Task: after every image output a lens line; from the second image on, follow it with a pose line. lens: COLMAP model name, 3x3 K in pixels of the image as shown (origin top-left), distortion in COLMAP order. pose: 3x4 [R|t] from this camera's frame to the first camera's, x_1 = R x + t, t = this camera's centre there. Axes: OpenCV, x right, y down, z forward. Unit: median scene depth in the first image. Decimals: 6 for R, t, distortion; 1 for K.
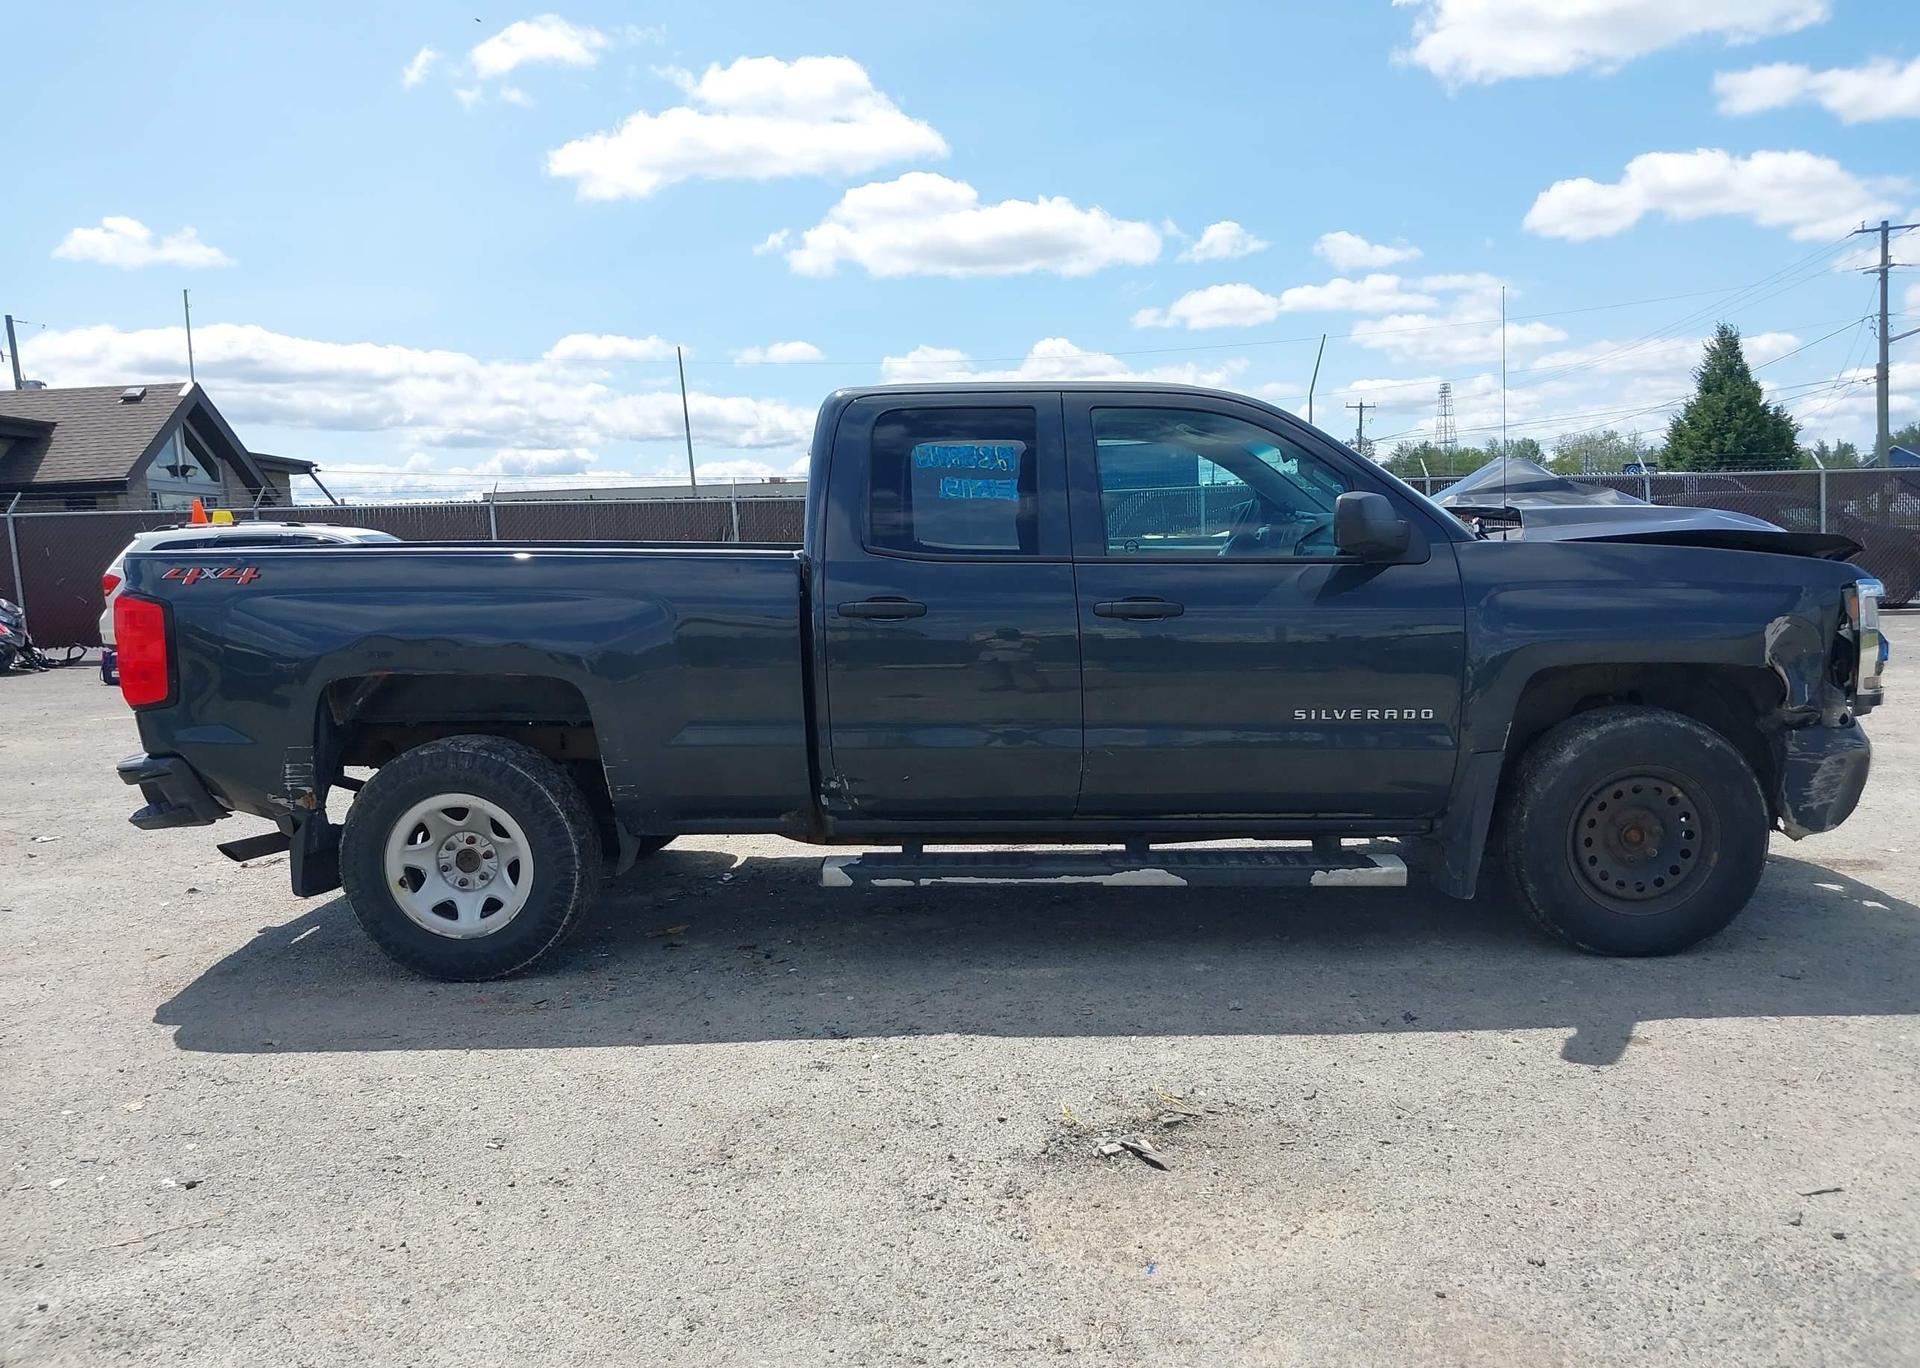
lens RADIAL K [[1524.1, 0, 978.5], [0, 1524.1, 644.0], [0, 0, 1]] dist [0.024830, -0.027119]
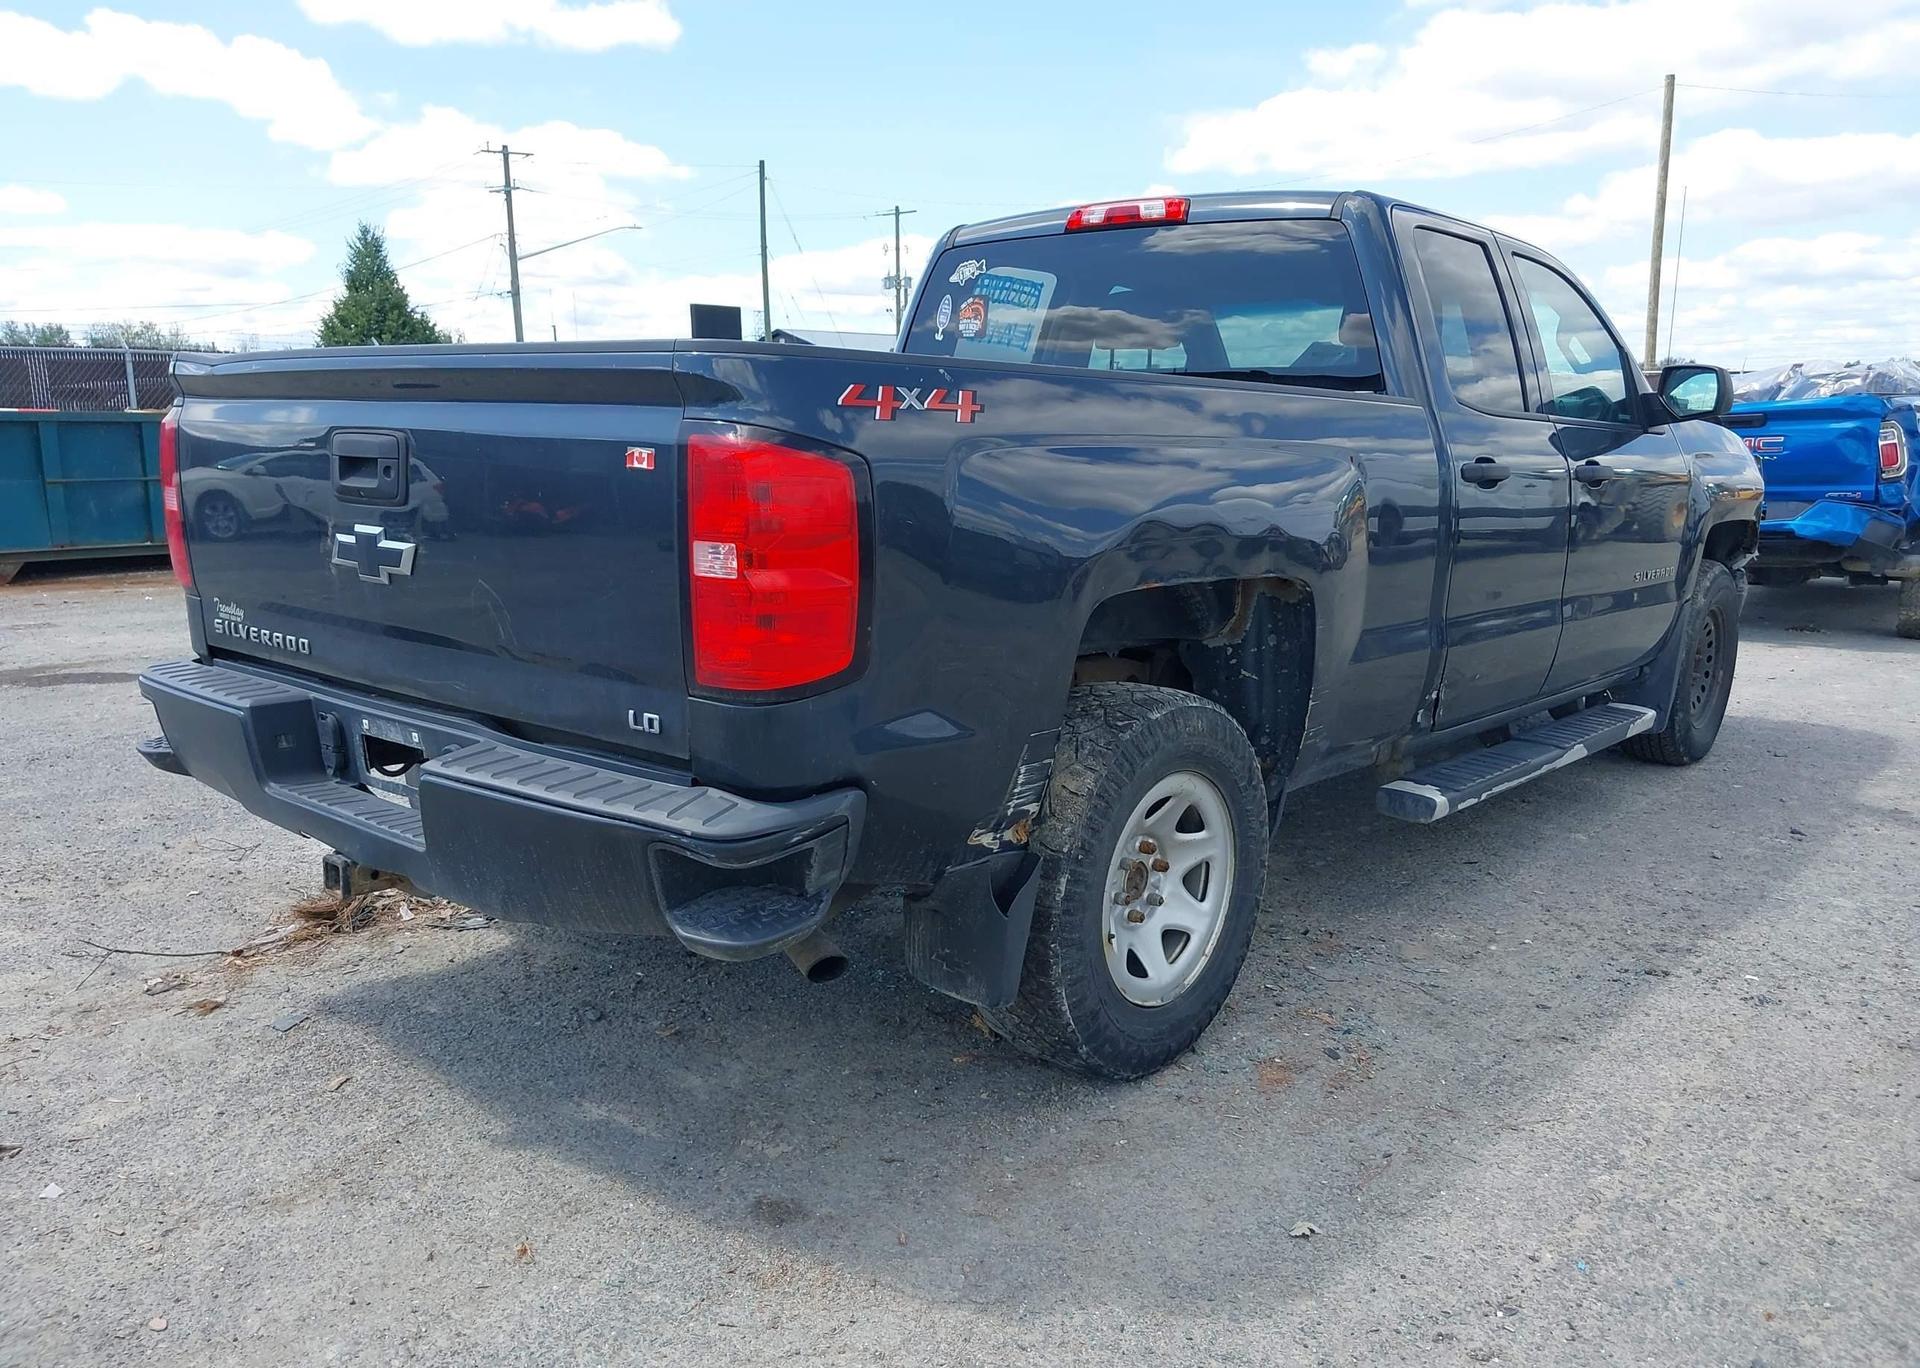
lens RADIAL K [[1524.1, 0, 989.2], [0, 1524.1, 692.4], [0, 0, 1]] dist [0.024830, -0.027119]
pose [[0.617680, -0.106722, 0.779154, -0.861745], [0.033841, 0.993439, 0.109245, -0.005168], [-0.785701, -0.041112, 0.617239, 0.674886]]
